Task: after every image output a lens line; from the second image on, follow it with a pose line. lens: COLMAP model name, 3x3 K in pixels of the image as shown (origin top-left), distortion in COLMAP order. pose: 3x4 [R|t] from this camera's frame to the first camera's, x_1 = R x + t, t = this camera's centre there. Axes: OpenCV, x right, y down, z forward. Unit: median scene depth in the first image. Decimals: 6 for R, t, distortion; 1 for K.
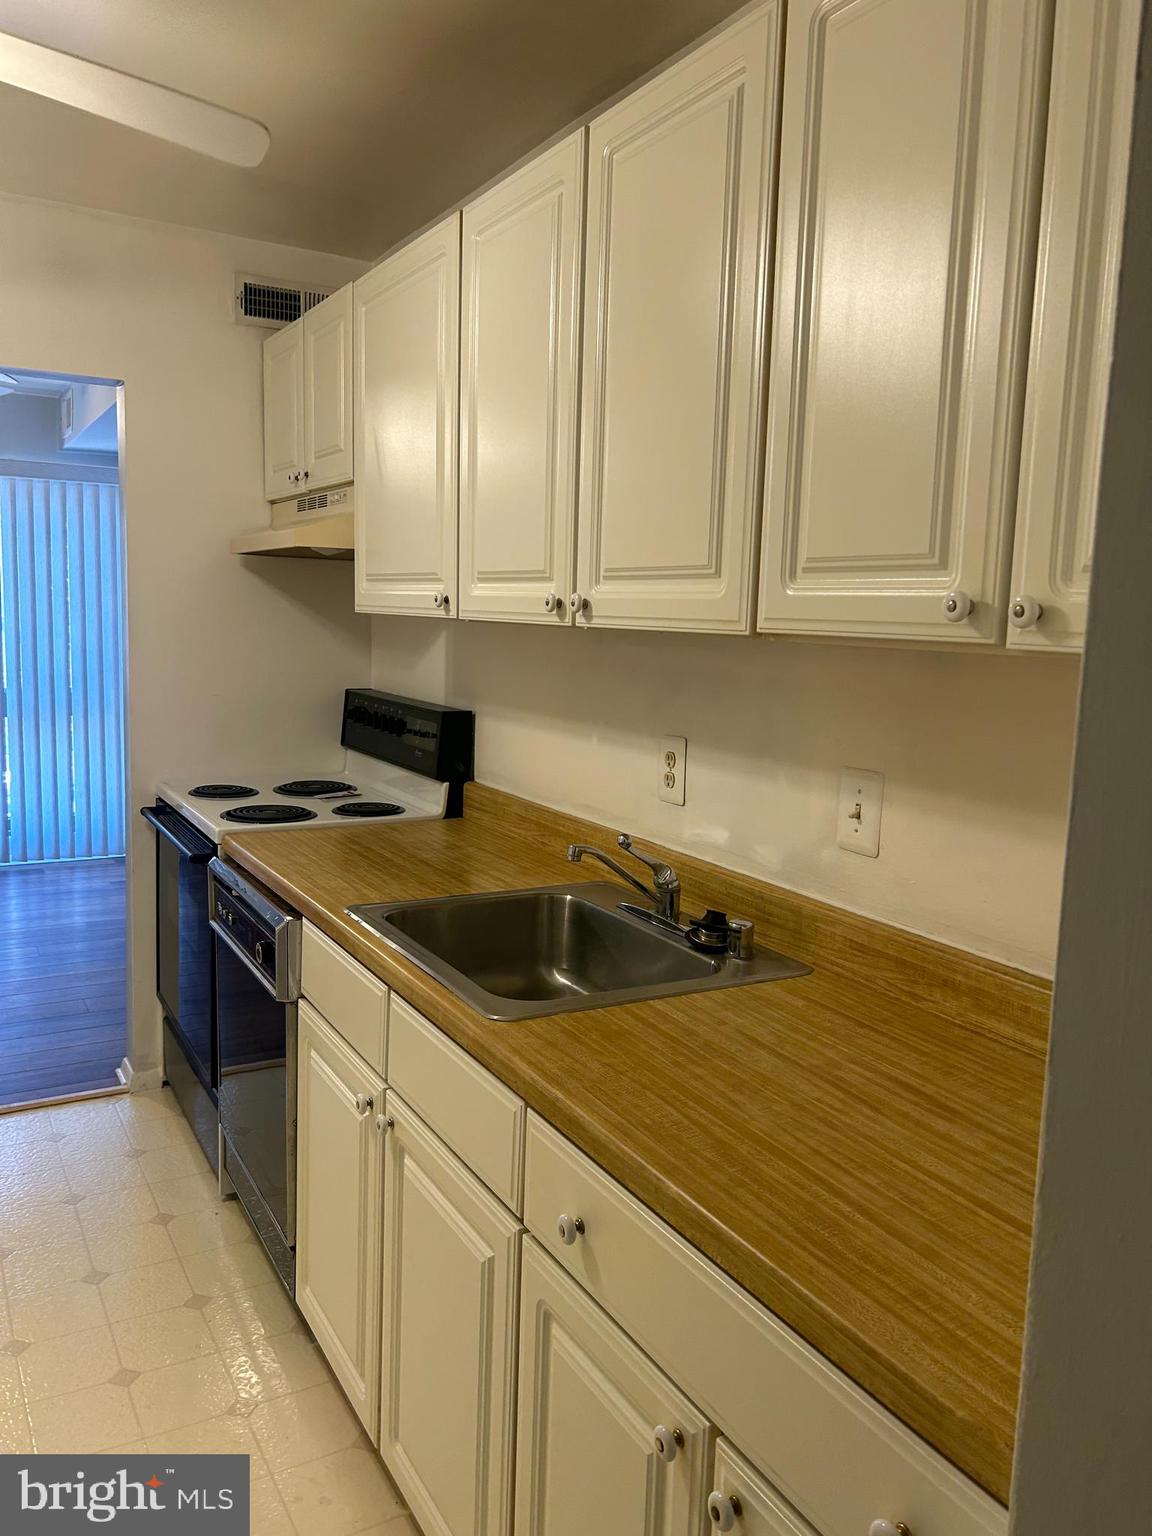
lens RADIAL K [[1158.6, 0, 576.1], [0, 1158.6, 760.2], [0, 0, 1]] dist [0.048367, -0.051169]
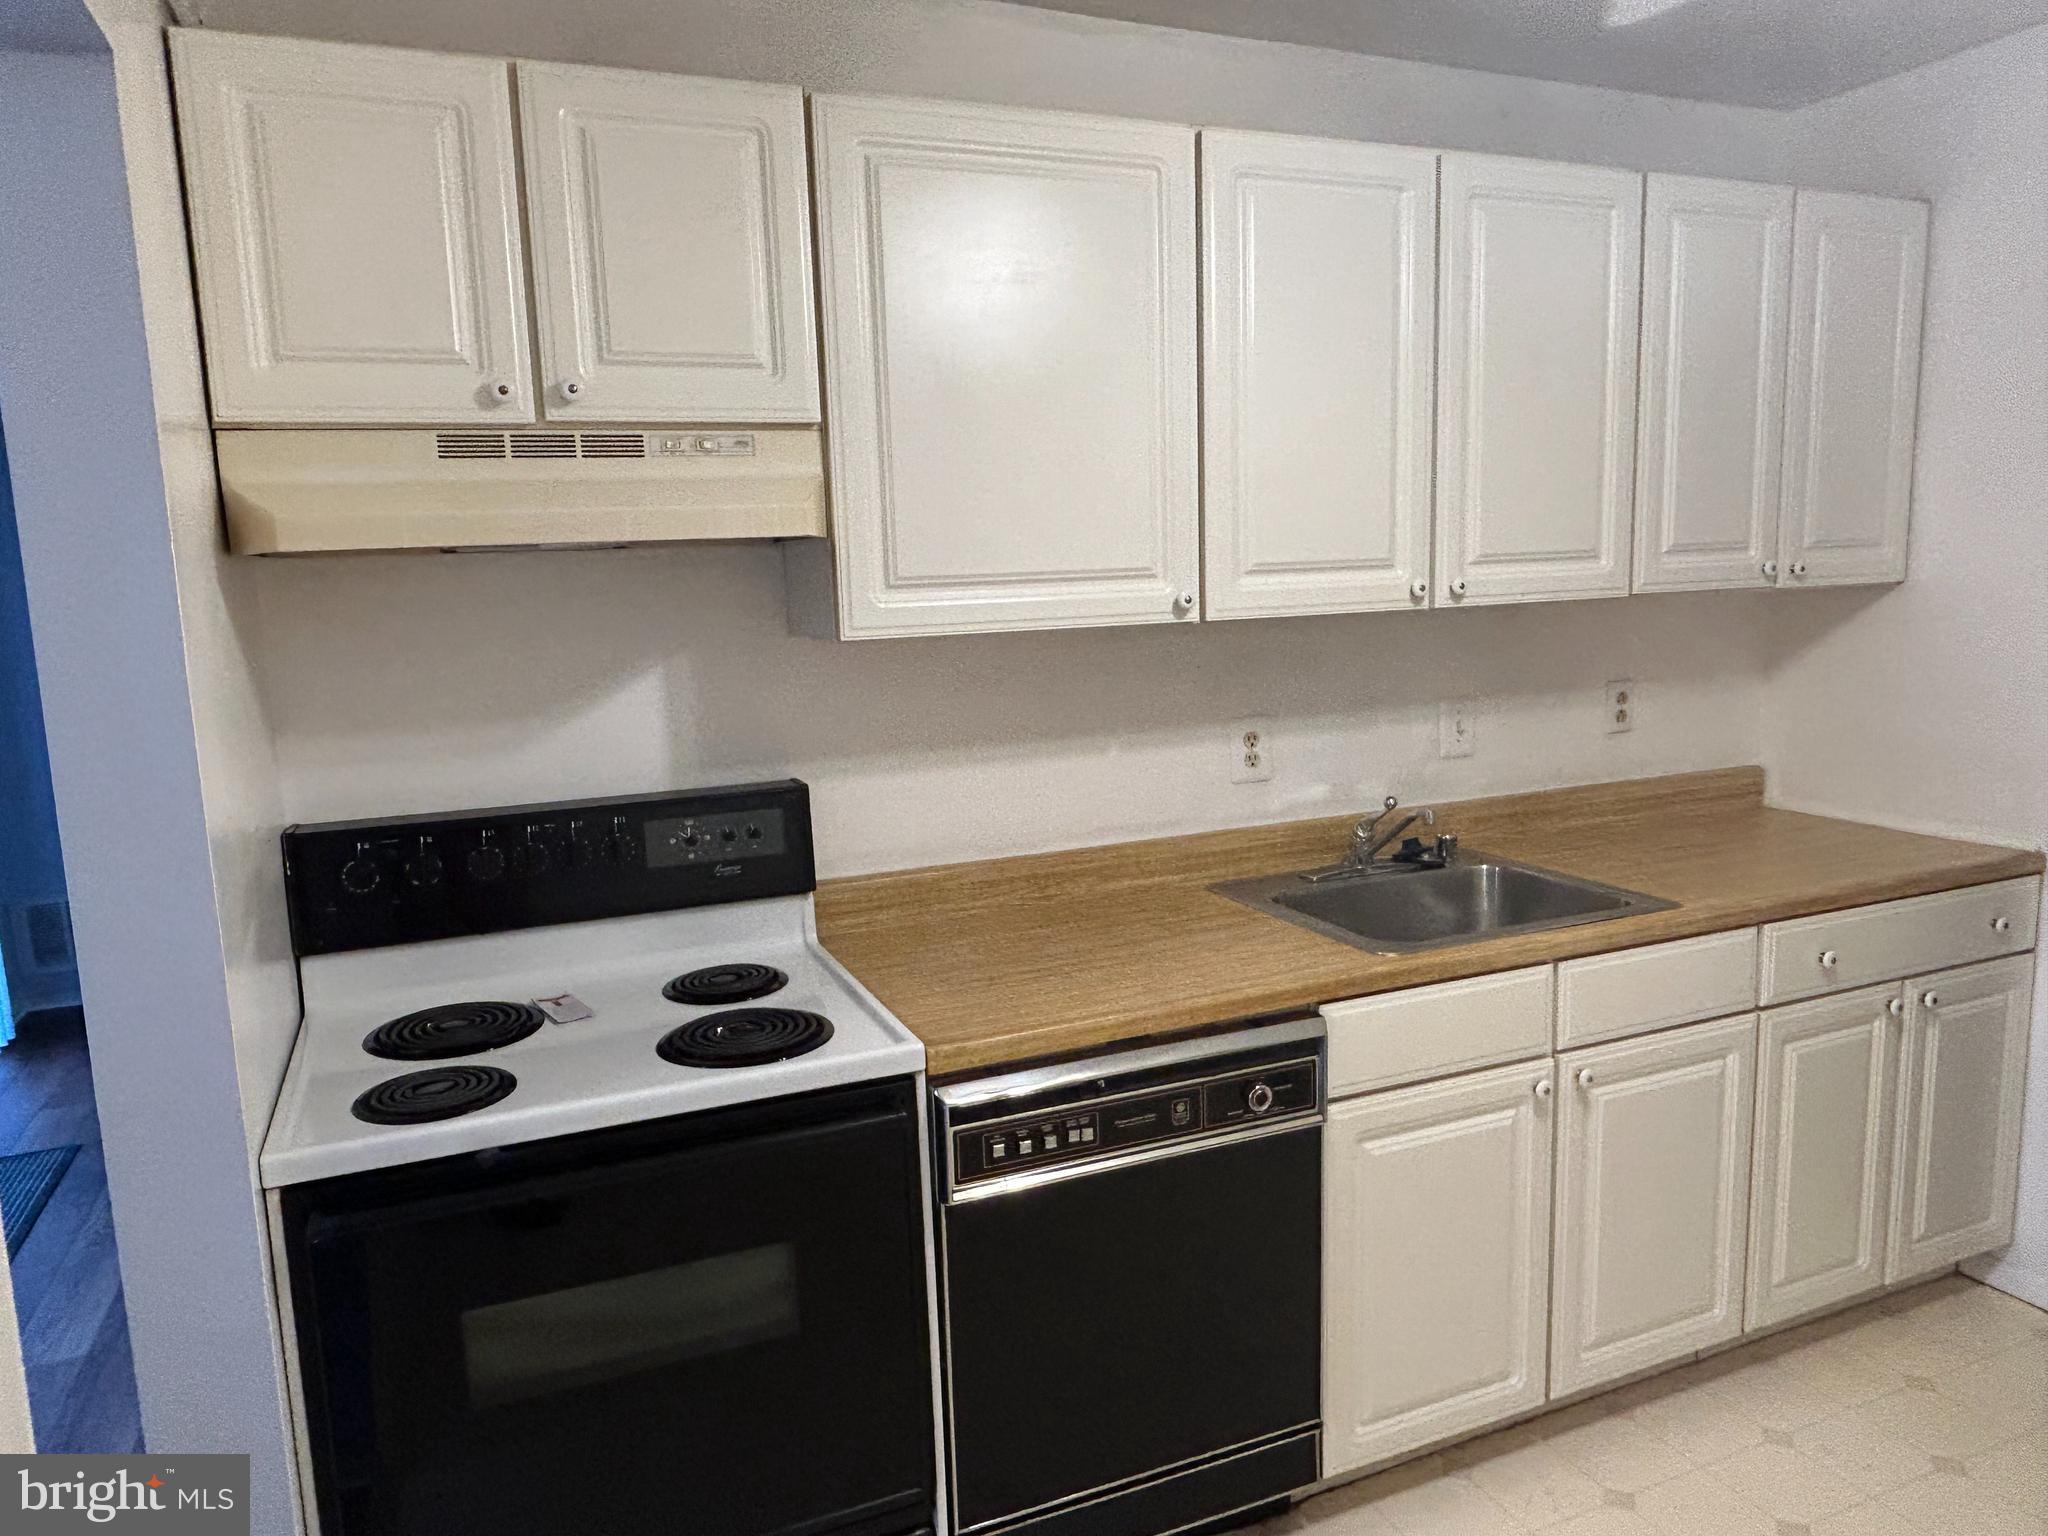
lens RADIAL K [[1372.2, 0, 1019.3], [0, 1372.2, 771.3], [0, 0, 1]] dist [-0.010053, 0.000912]
pose [[0.136532, -0.192063, 0.971839, -0.631166], [0.162878, 0.972027, 0.169218, -0.118275], [-0.977154, 0.135187, 0.163996, 0.565737]]
